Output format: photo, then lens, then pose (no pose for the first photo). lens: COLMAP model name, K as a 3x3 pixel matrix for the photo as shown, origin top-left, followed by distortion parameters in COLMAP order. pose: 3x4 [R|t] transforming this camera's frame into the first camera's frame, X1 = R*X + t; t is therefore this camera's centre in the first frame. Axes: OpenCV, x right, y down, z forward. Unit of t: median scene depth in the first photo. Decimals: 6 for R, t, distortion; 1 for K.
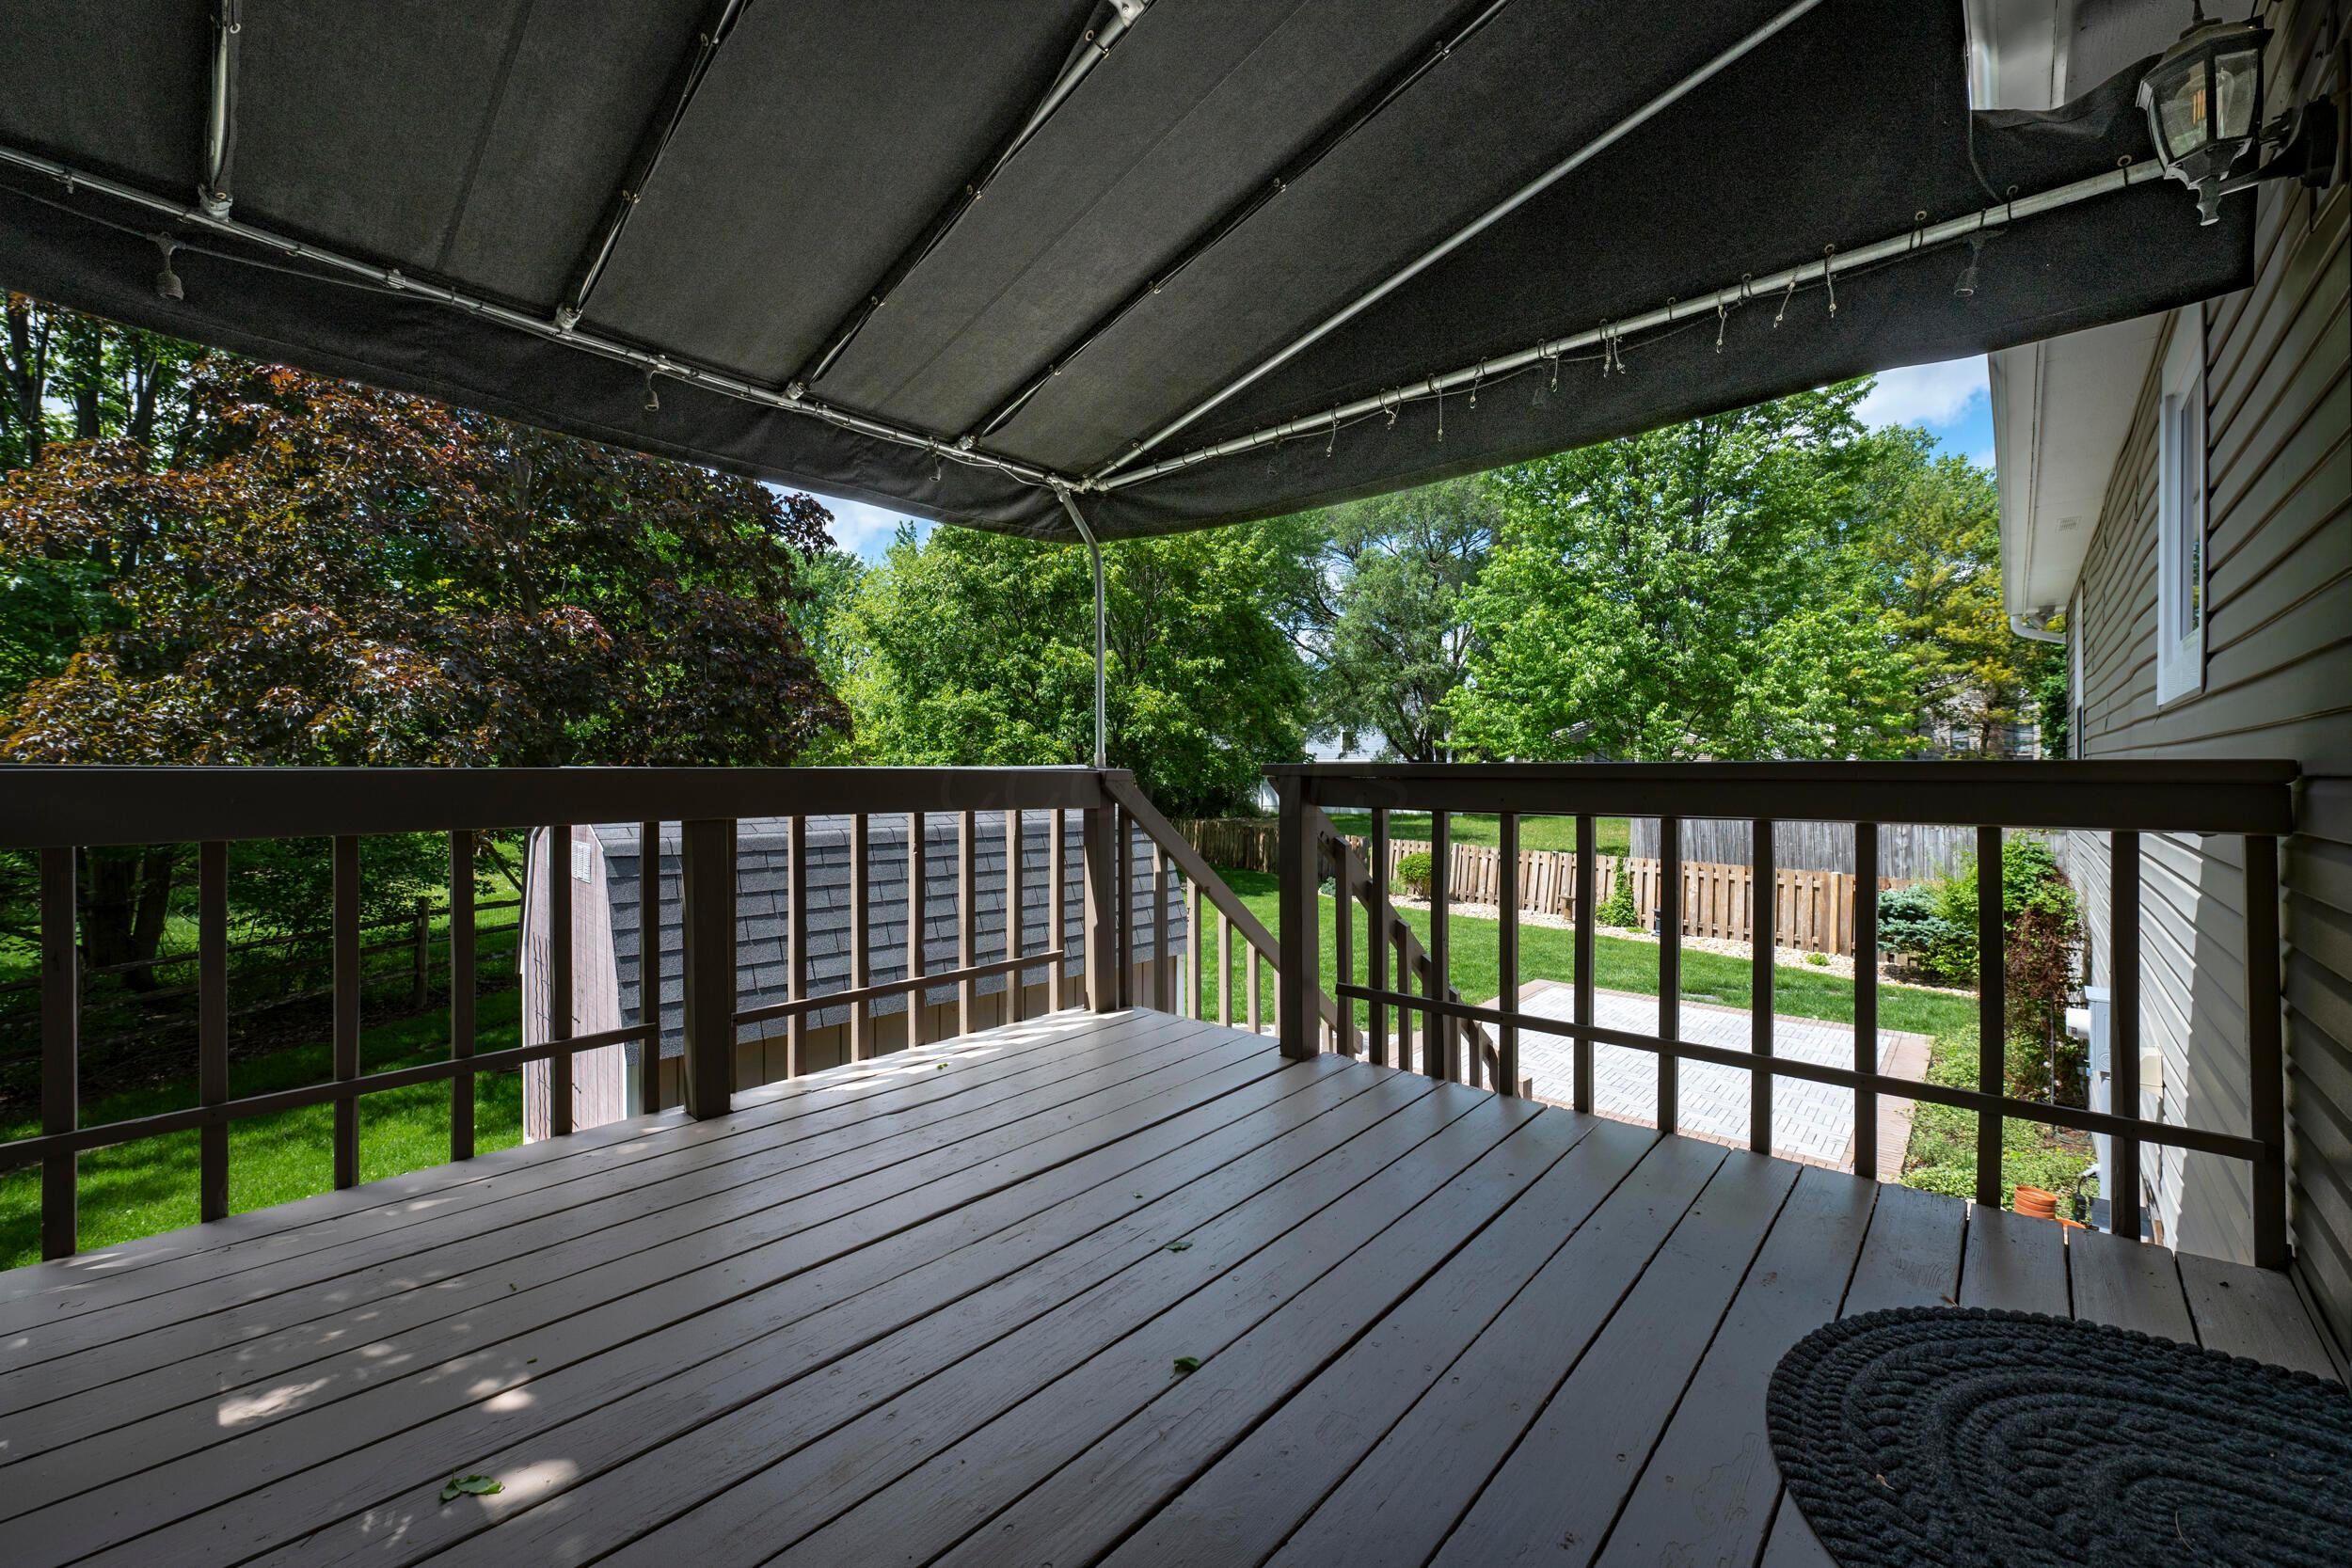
lens RADIAL K [[950.6, 0, 1171.5], [0, 950.6, 772.4], [0, 0, 1]] dist [0.003098, 0.000266]
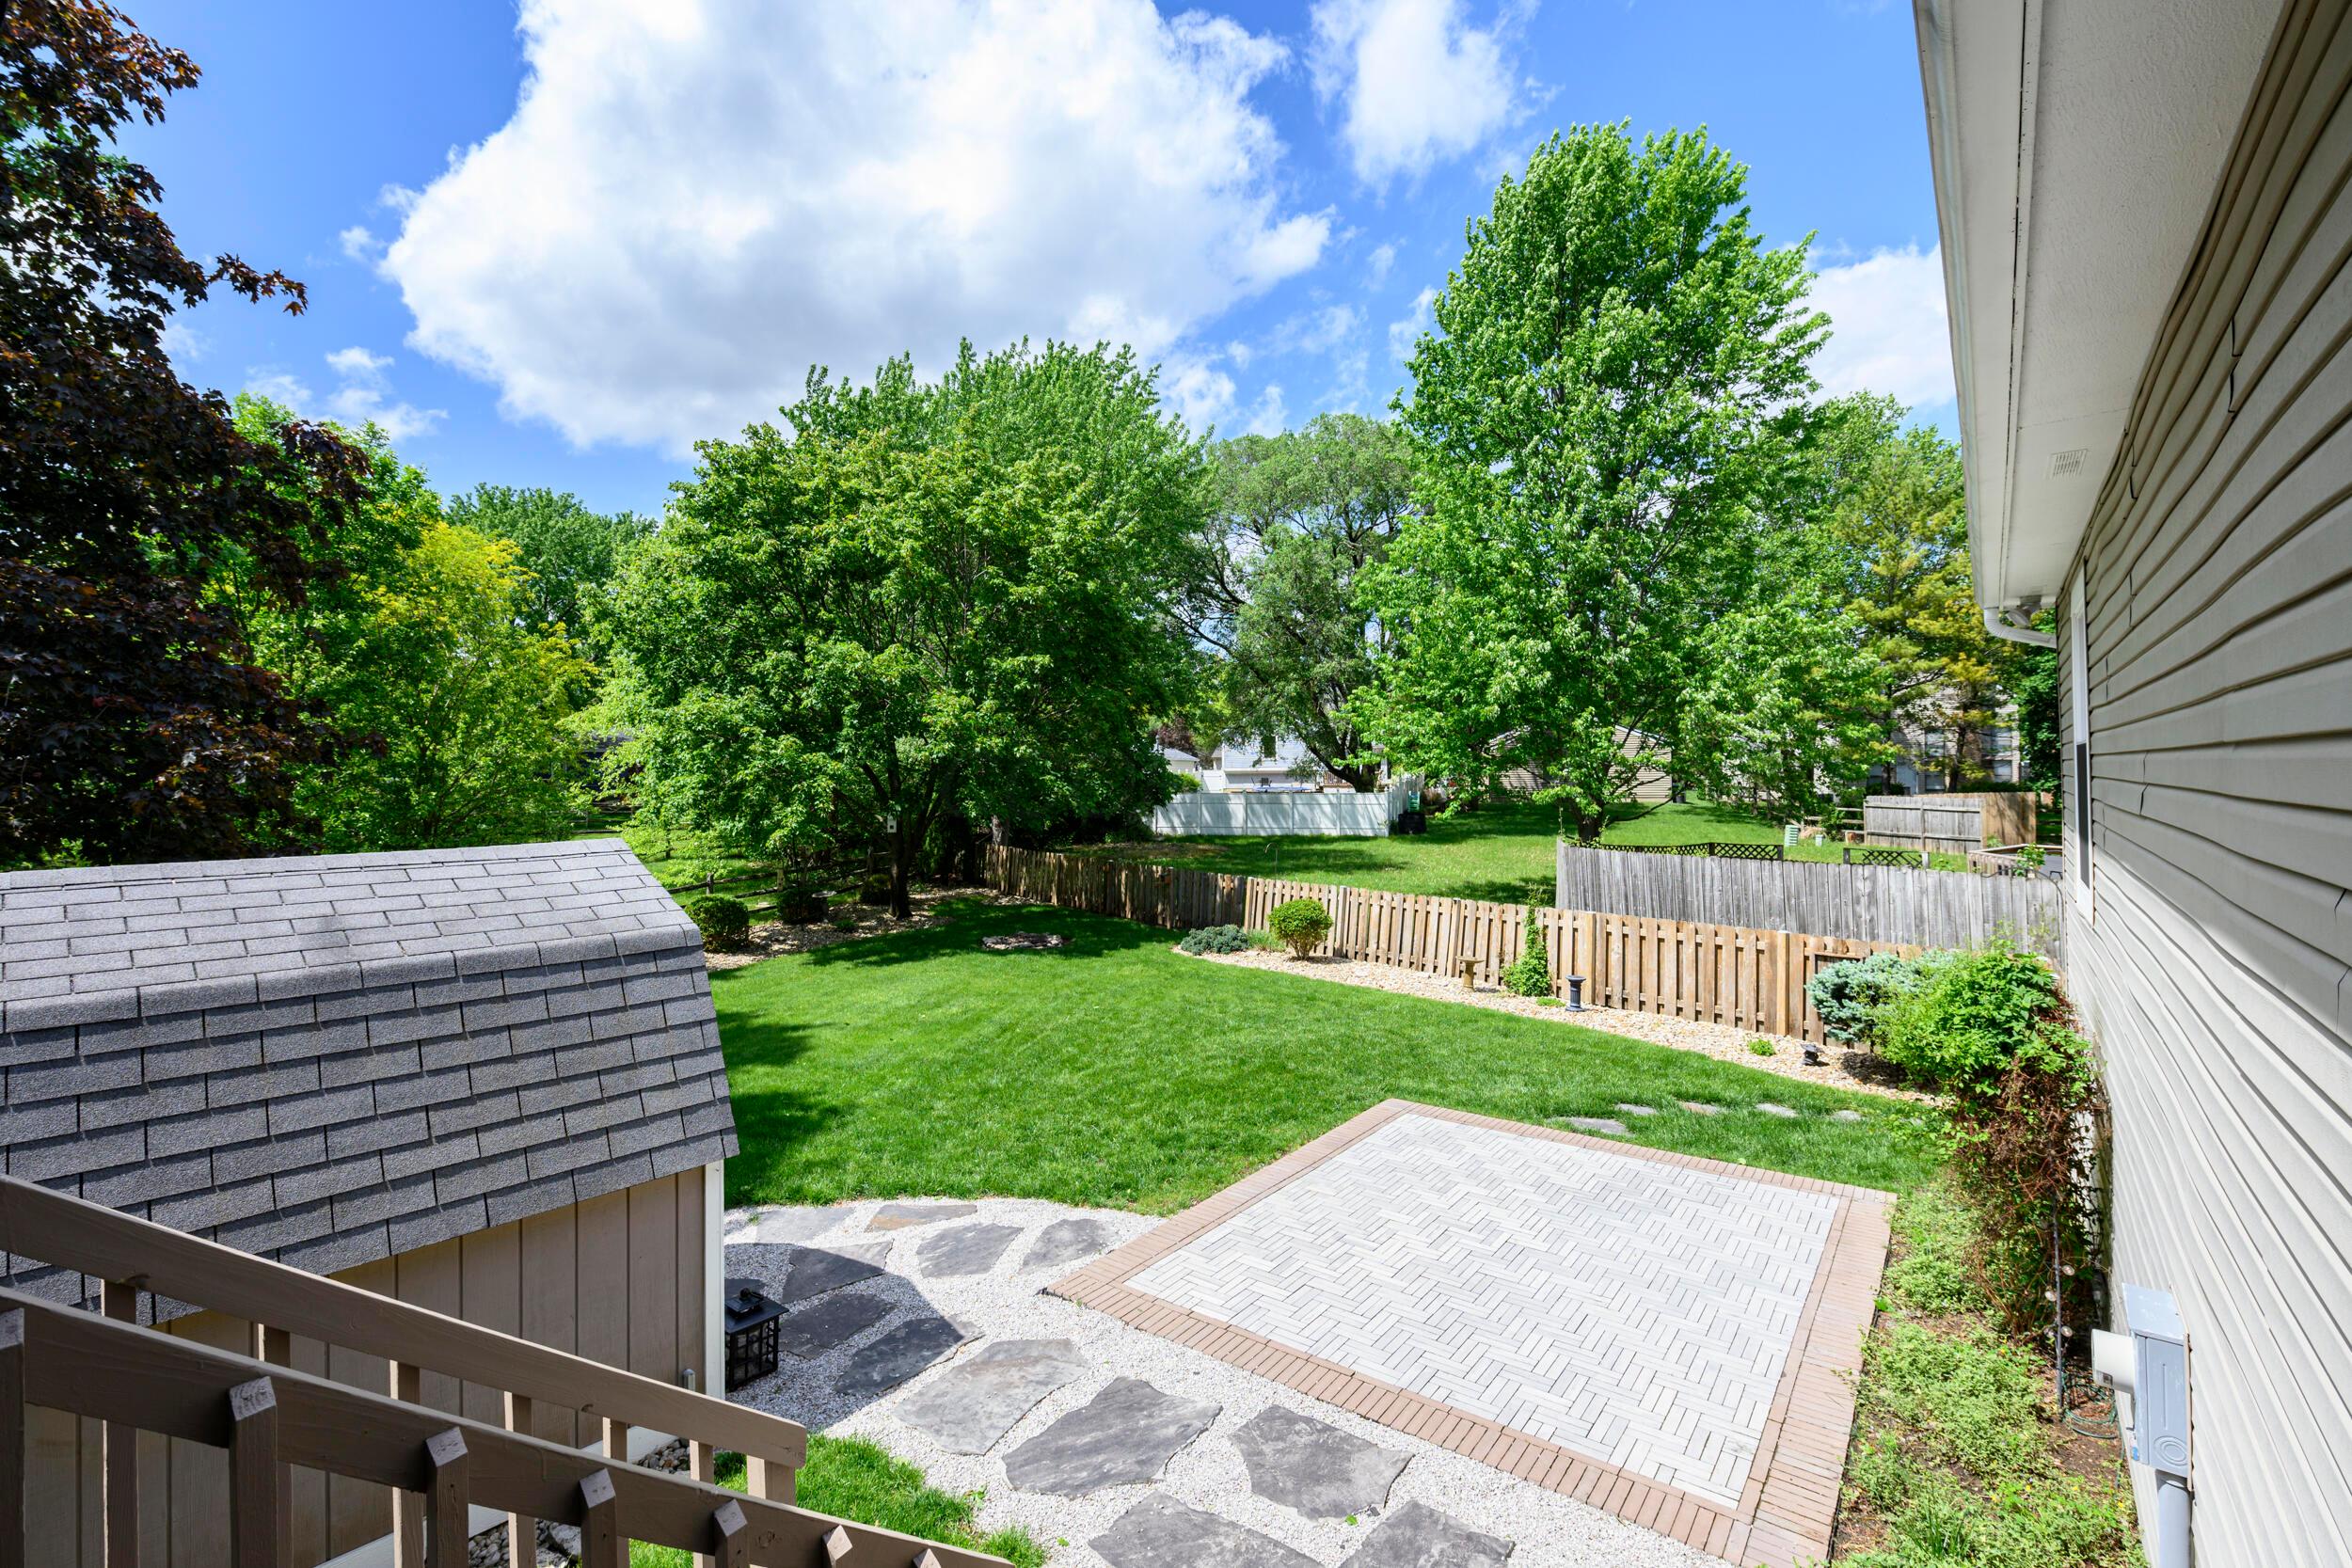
lens RADIAL K [[1065.6, 0, 1178.3], [0, 1065.6, 760.5], [0, 0, 1]] dist [-0.001725, -0.000200]
pose [[0.997425, -0.006677, 0.071410, 0.083235], [0.007769, 0.999857, -0.015023, -0.016489], [-0.071300, 0.015540, 0.997334, 0.094194]]
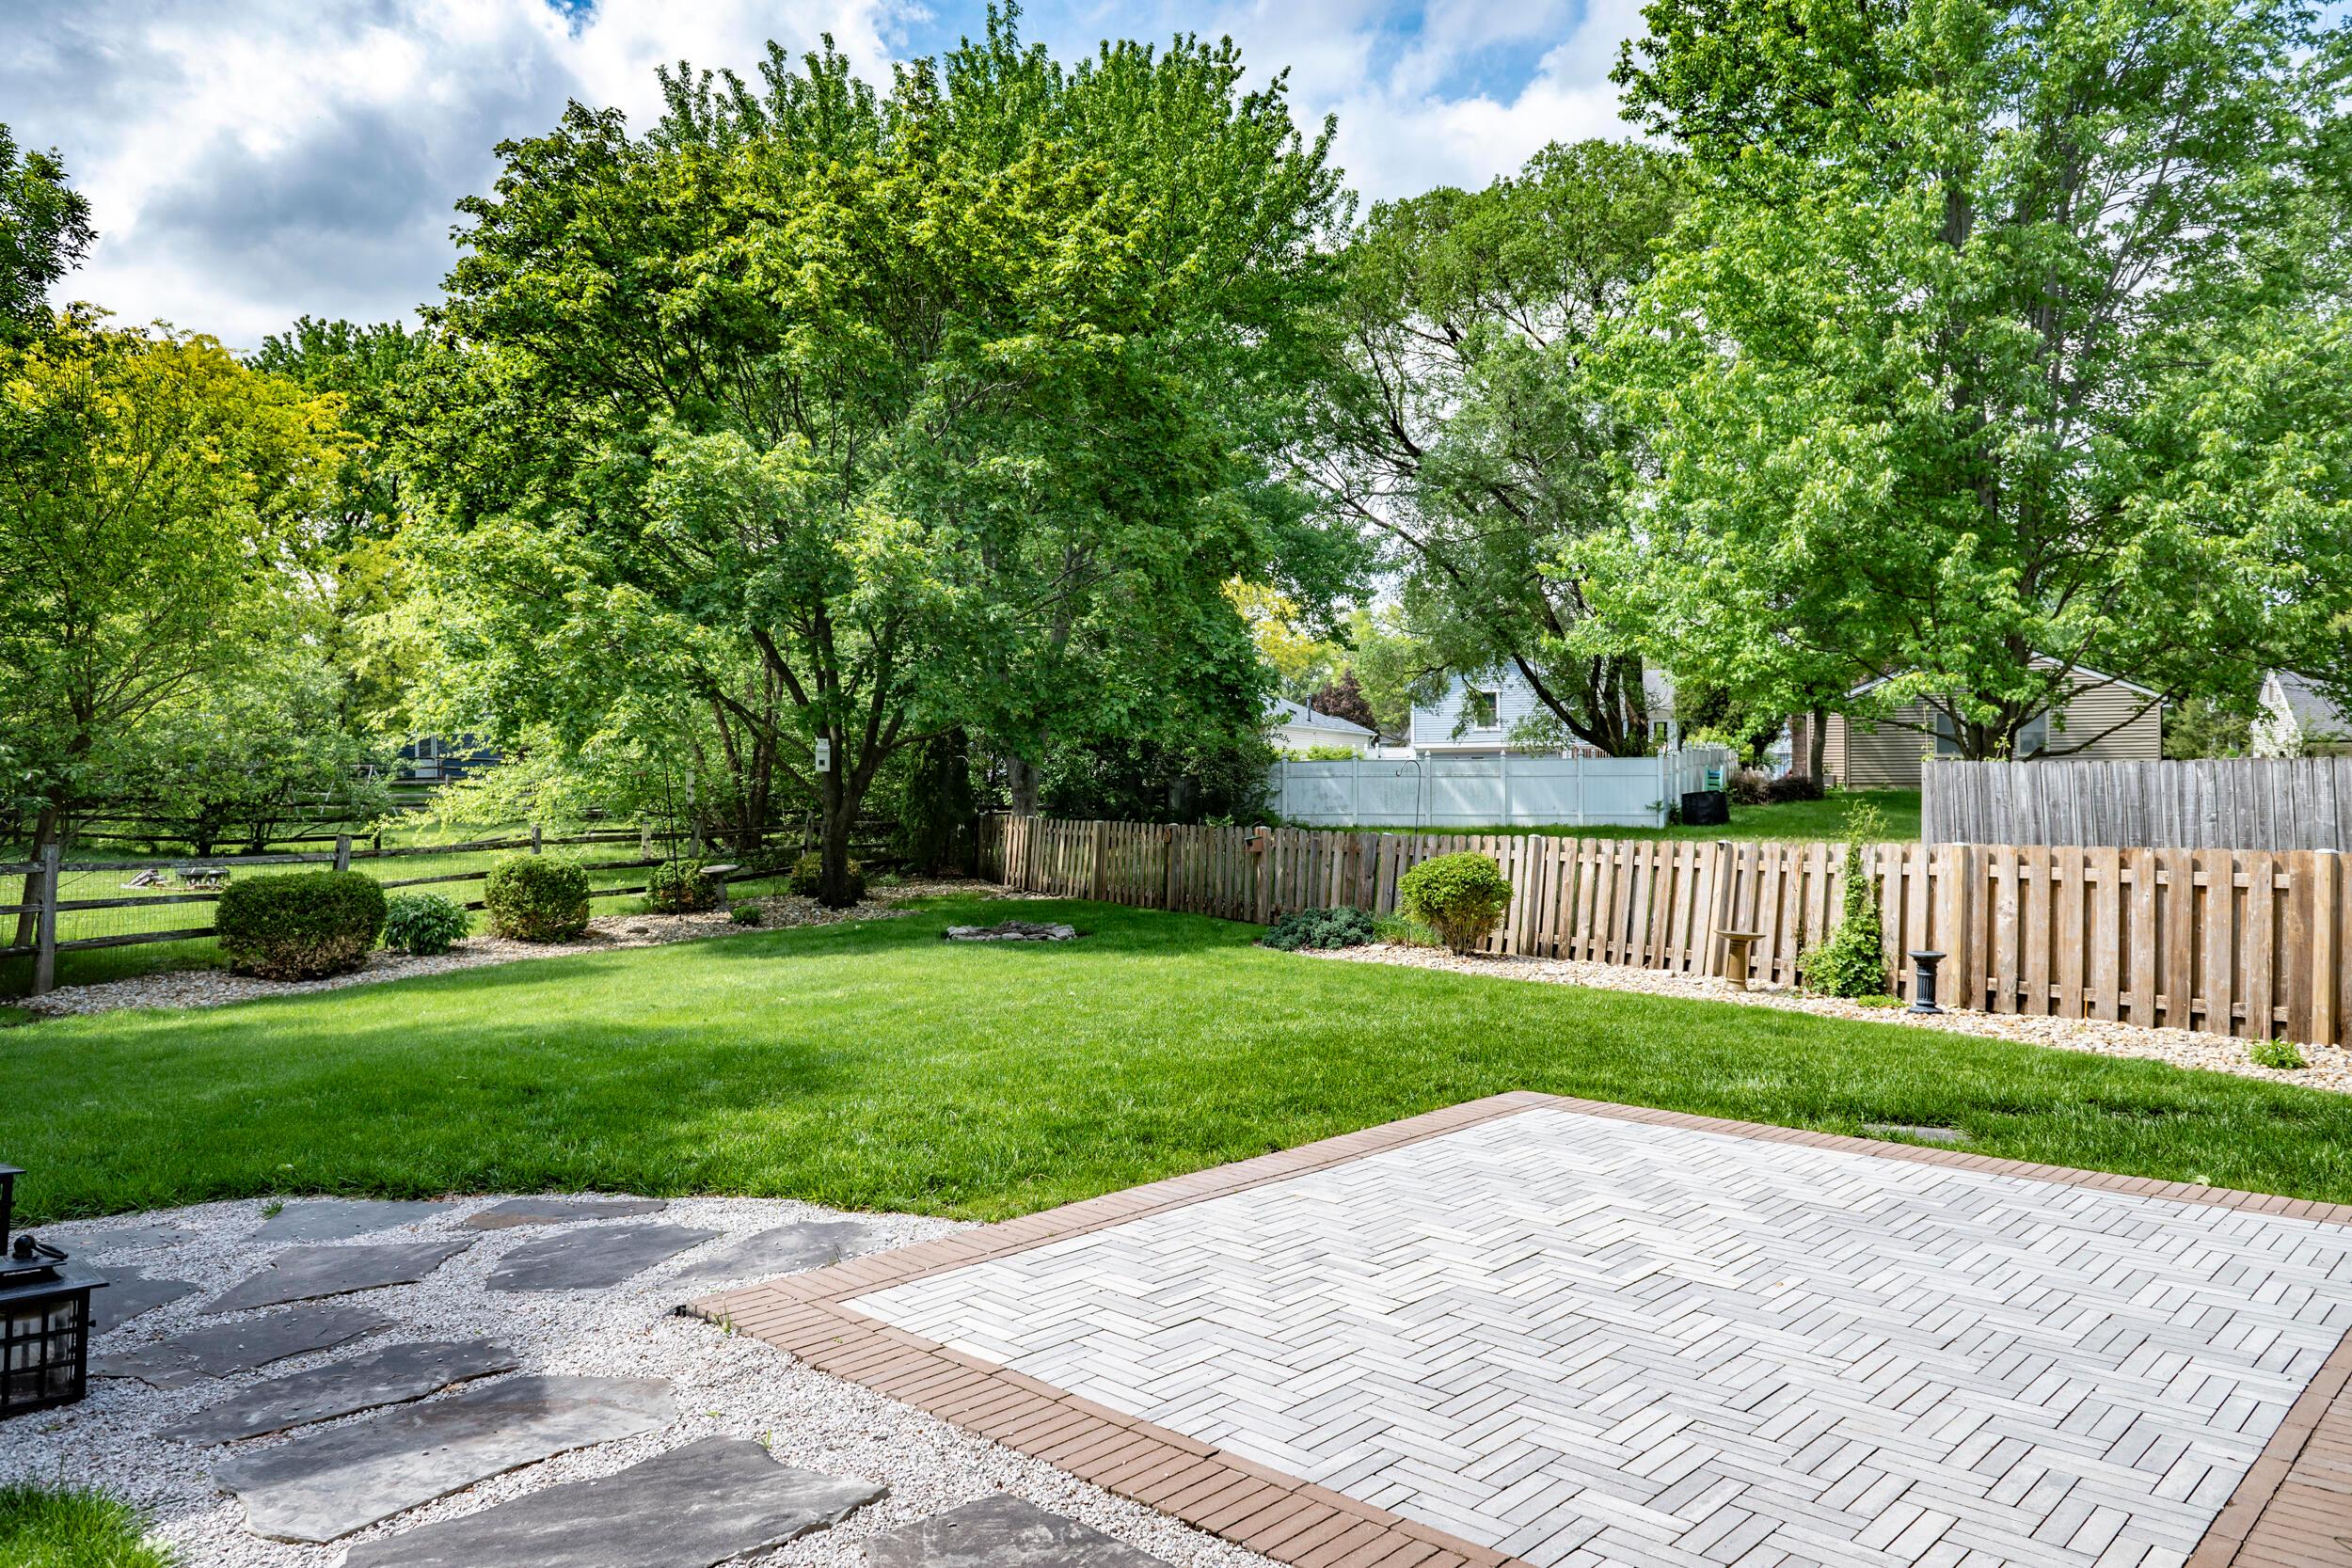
lens RADIAL K [[1616.4, 0, 1186.4], [0, 1616.4, 790.3], [0, 0, 1]] dist [-0.002585, -0.004173]
pose [[0.998908, -0.006781, -0.046227, 0.141516], [0.006445, 0.999952, -0.007410, 0.049400], [0.046275, 0.007104, 0.998903, 0.165444]]
